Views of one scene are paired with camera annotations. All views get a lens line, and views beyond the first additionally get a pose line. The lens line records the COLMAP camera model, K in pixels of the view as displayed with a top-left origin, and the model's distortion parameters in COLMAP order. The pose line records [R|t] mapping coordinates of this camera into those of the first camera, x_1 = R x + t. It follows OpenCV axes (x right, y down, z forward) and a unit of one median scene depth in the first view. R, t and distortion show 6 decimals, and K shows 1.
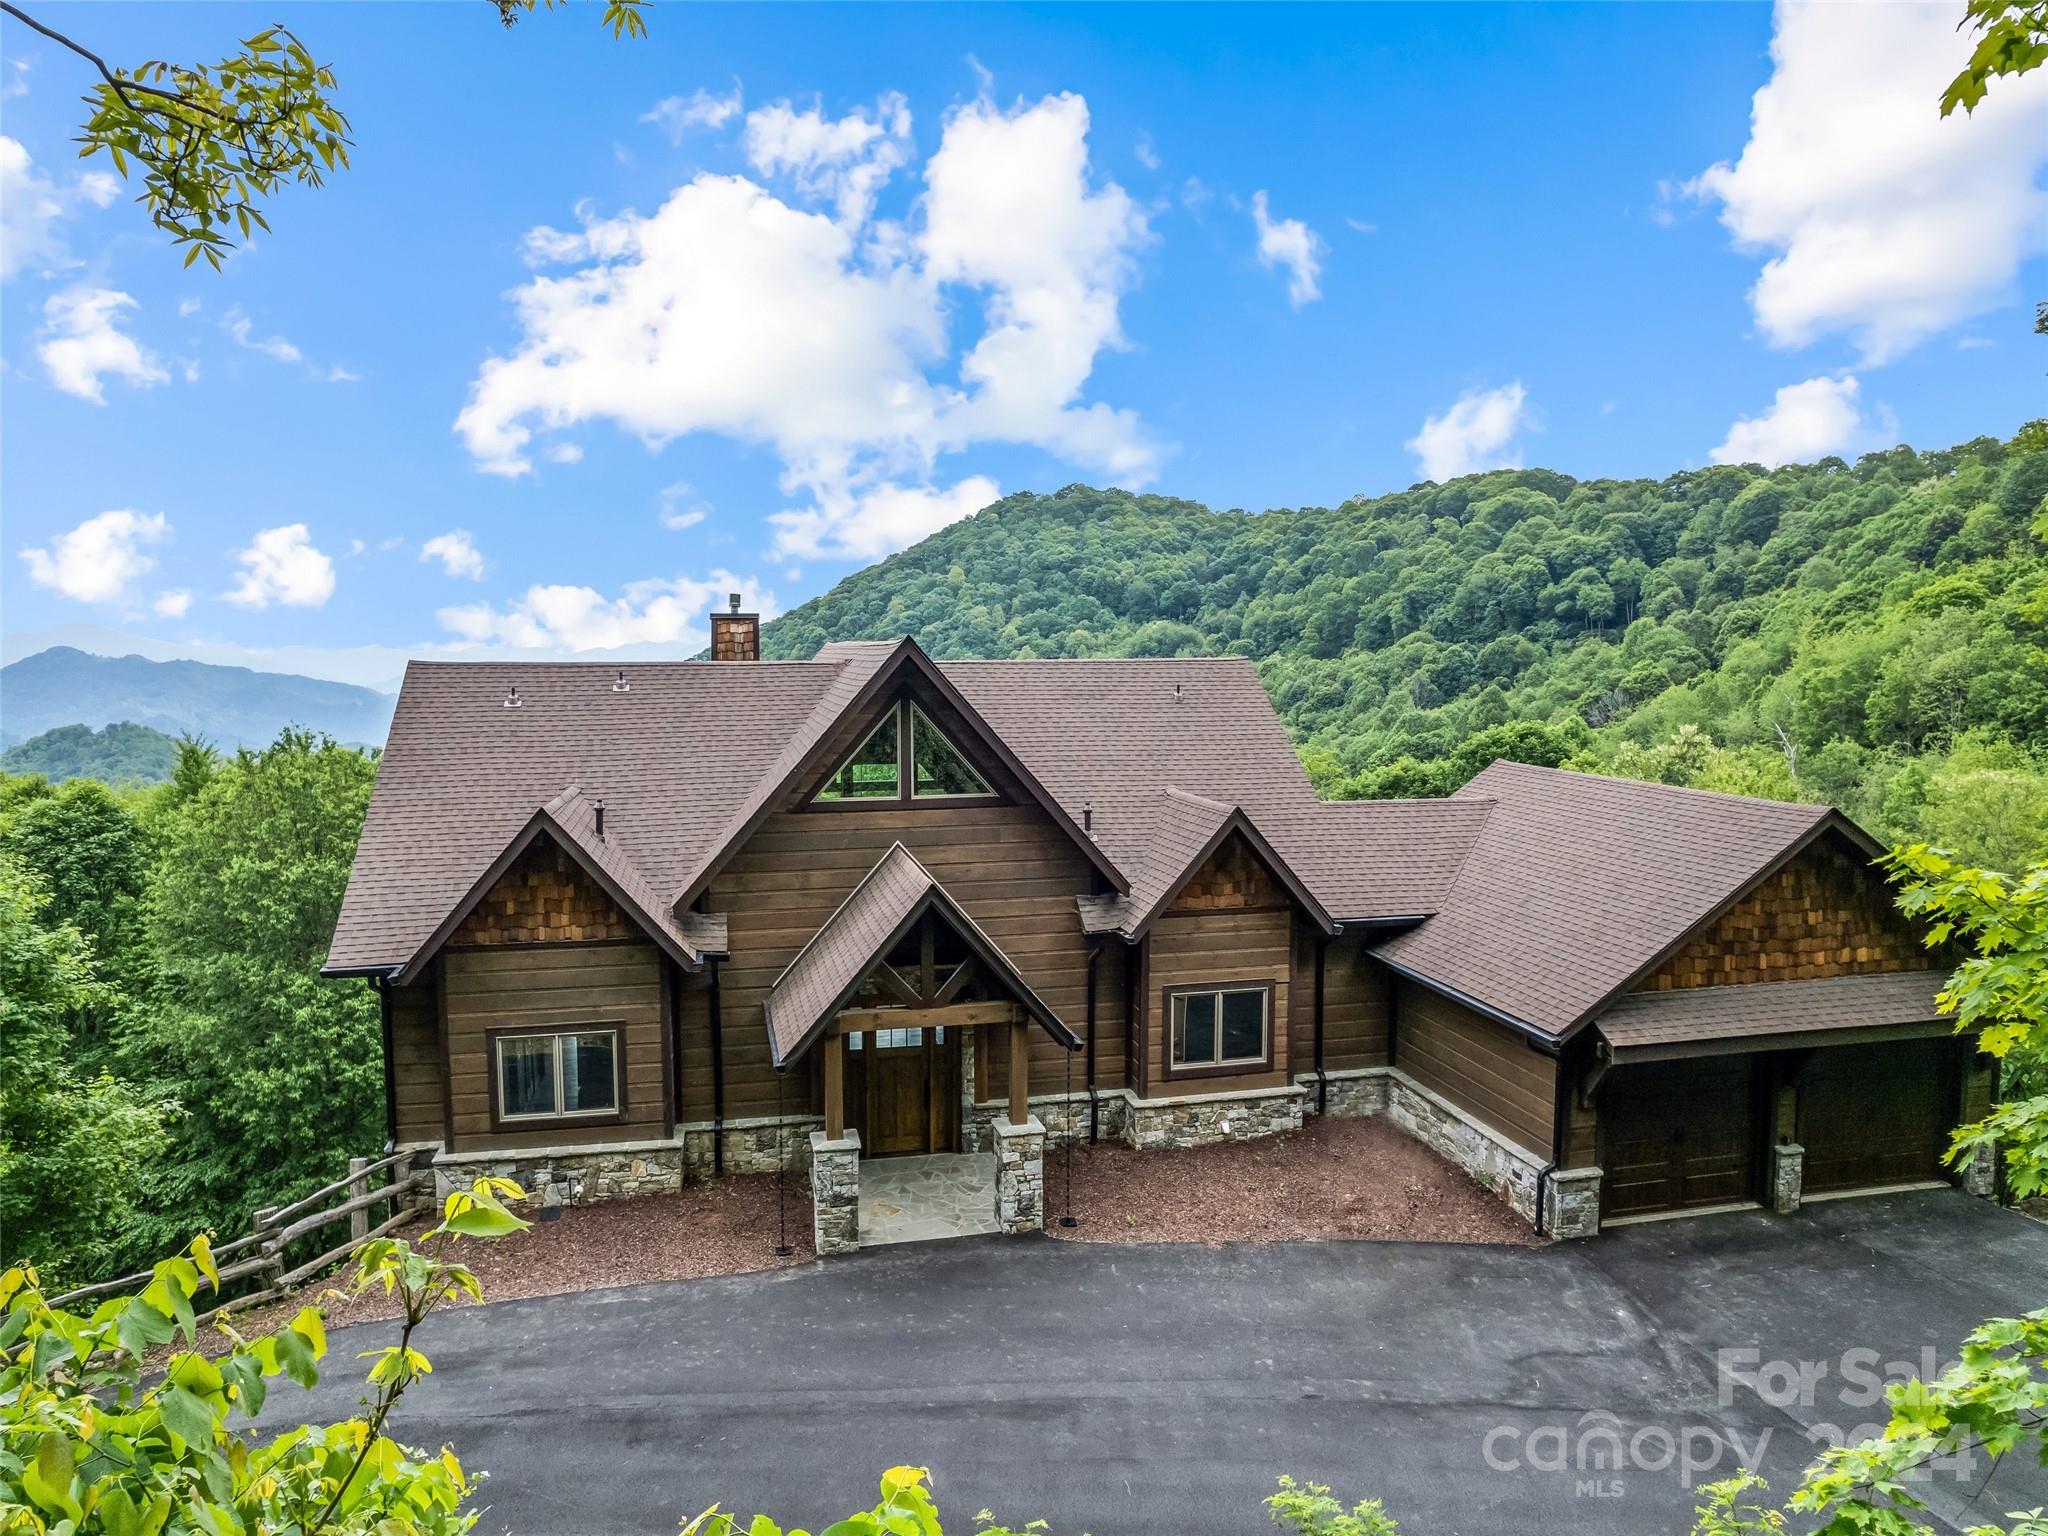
lens RADIAL K [[1319.0, 0, 1043.0], [0, 1319.0, 749.2], [0, 0, 1]] dist [-0.043783, 0.020014]
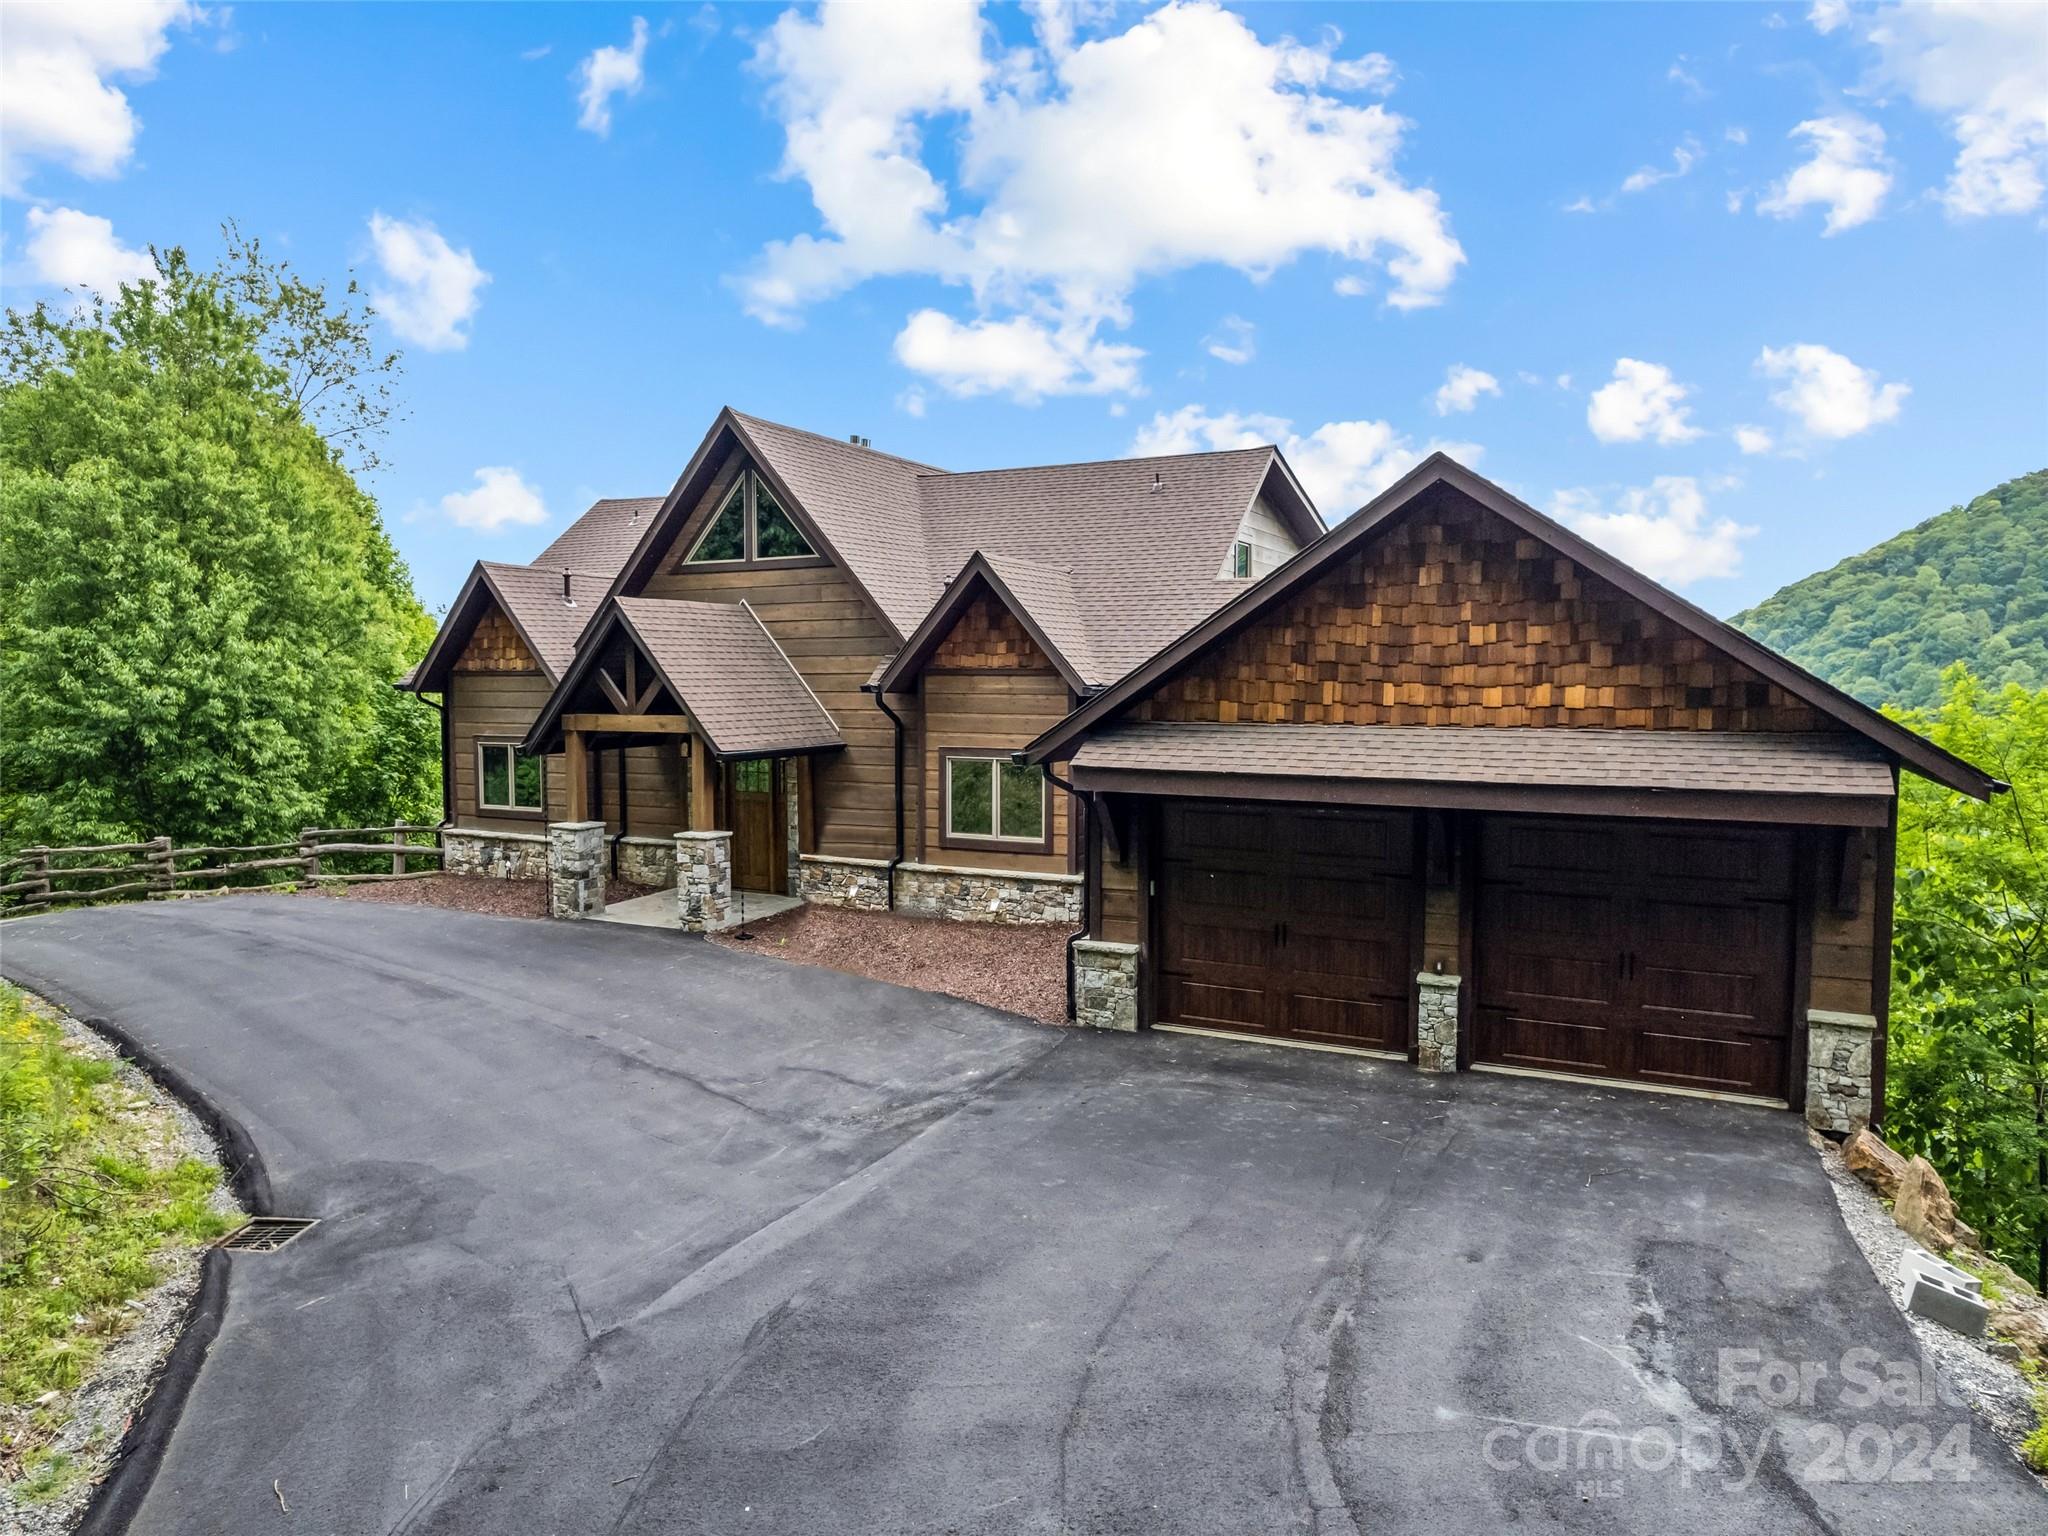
lens RADIAL K [[1319.0, 0, 1031.5], [0, 1319.0, 769.4], [0, 0, 1]] dist [-0.043783, 0.020014]
pose [[0.766741, 0.045405, -0.640349, 0.771611], [-0.049189, 0.998718, 0.011918, 0.183179], [0.640069, 0.022360, 0.767992, 0.305614]]
